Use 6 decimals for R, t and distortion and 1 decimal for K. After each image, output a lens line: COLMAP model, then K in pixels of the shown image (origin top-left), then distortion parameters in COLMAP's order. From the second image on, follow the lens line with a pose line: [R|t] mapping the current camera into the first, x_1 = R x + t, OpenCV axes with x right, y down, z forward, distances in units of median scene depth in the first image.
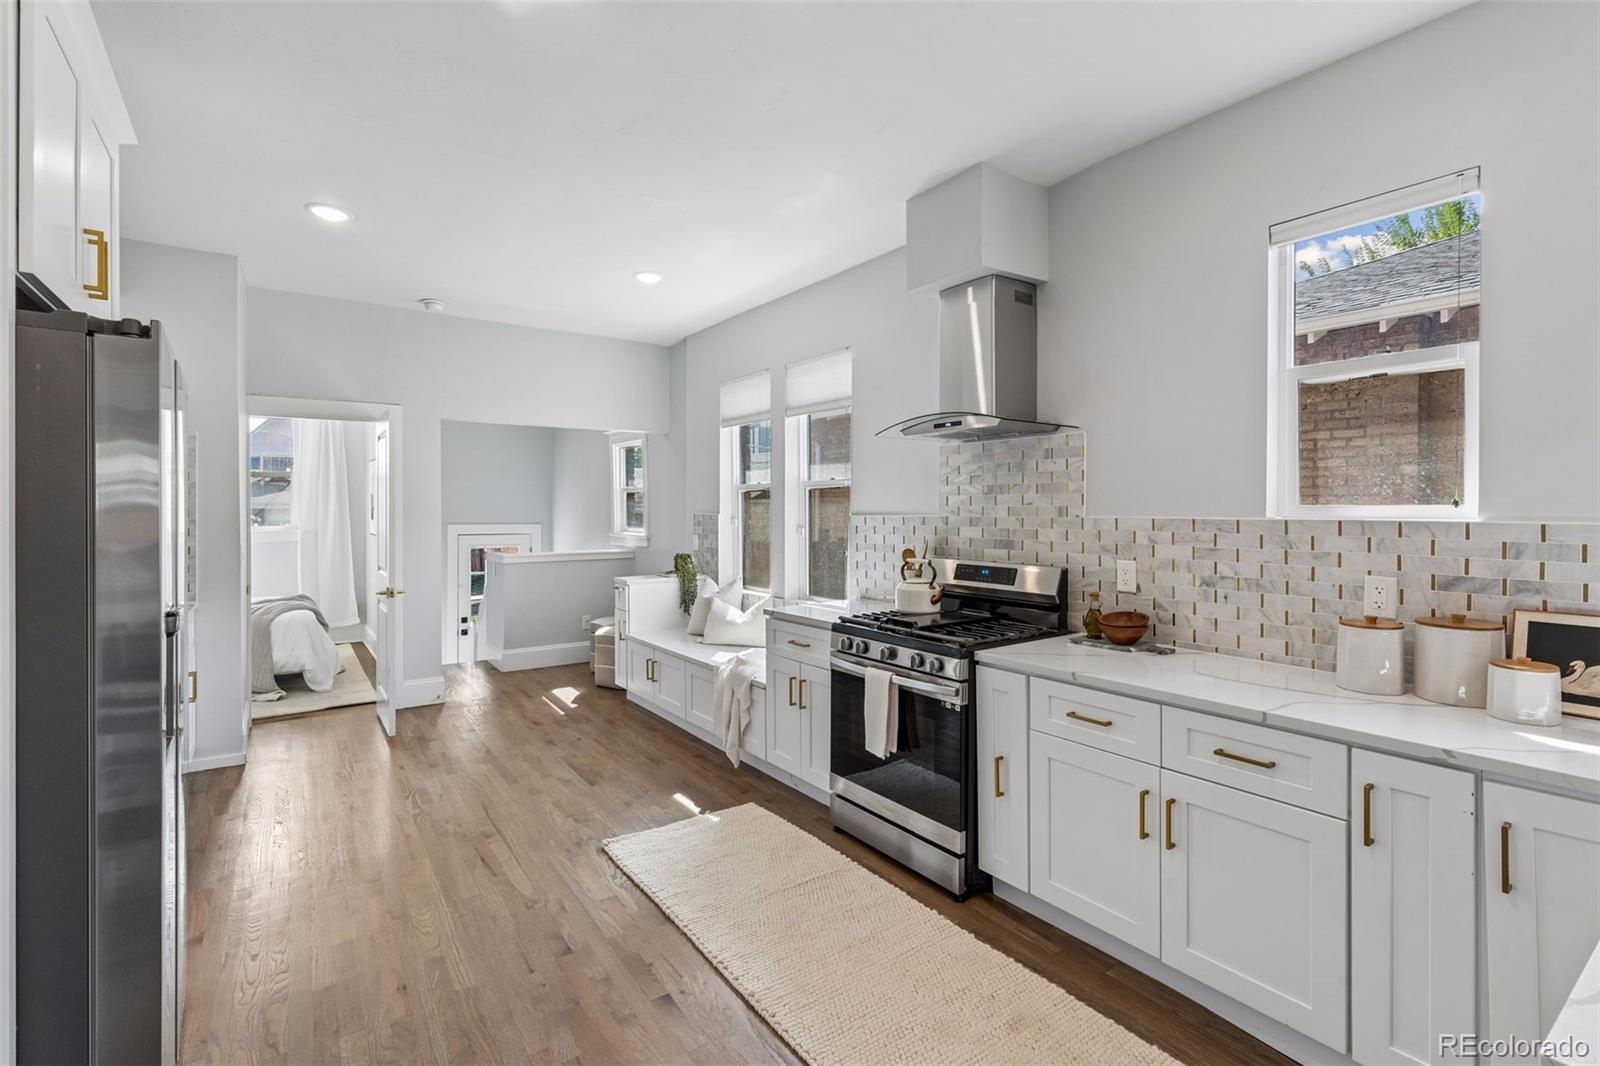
lens RADIAL K [[736.5, 0, 804.0], [0, 736.5, 517.5], [0, 0, 1]] dist [0.001111, 0.000569]
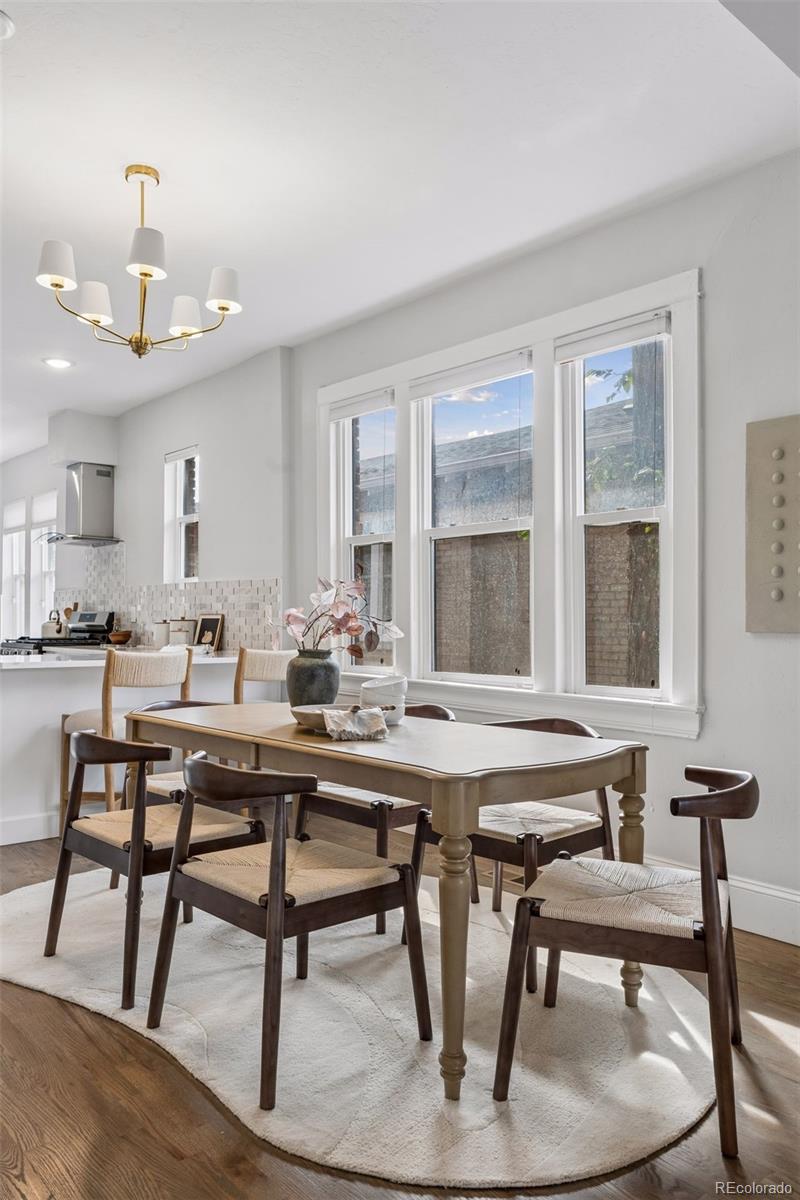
lens RADIAL K [[880.0, 0, 397.9], [0, 880.0, 608.7], [0, 0, 1]] dist [0.008907, 0.003710]
pose [[0.995132, 0.010341, 0.098006, 0.764500], [-0.007400, 0.999513, -0.030324, 0.109293], [-0.098271, 0.029451, 0.994724, -1.238051]]
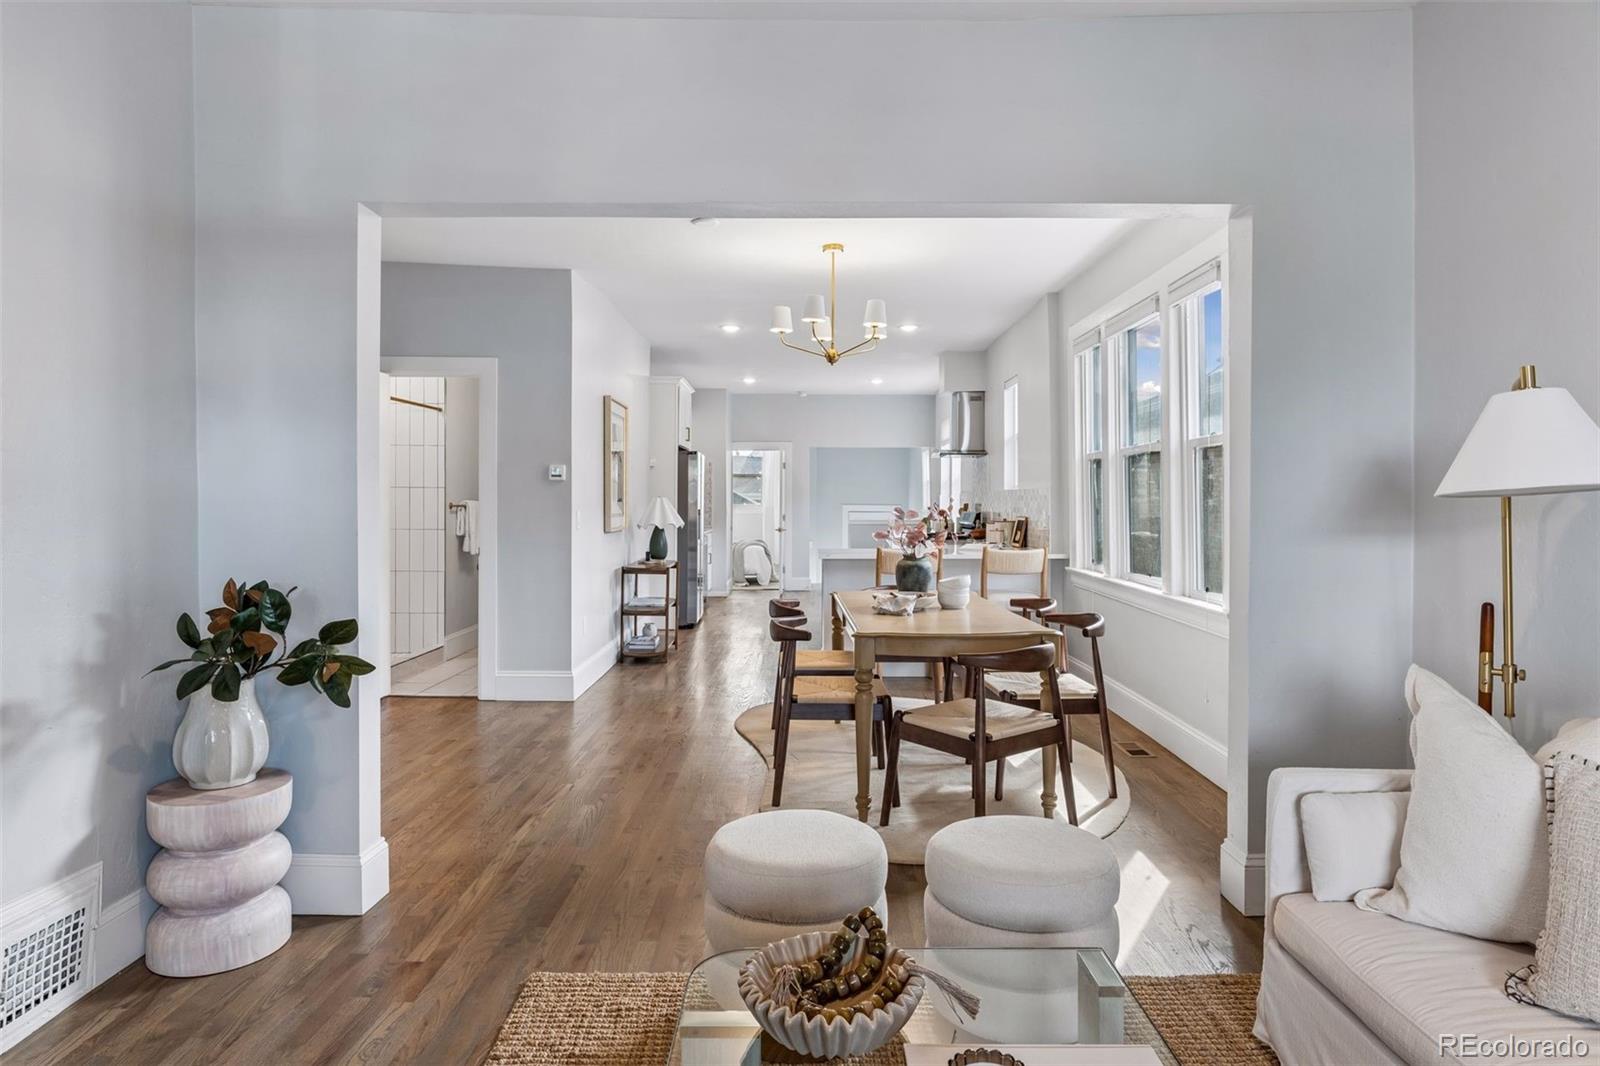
lens RADIAL K [[919.3, 0, 807.9], [0, 919.3, 502.7], [0, 0, 1]] dist [-0.002880, -0.000399]
pose [[0.816166, 0.000718, -0.577817, 1.415519], [-0.008638, 0.999903, -0.010958, 0.064100], [0.577753, 0.013935, 0.816093, -1.549608]]
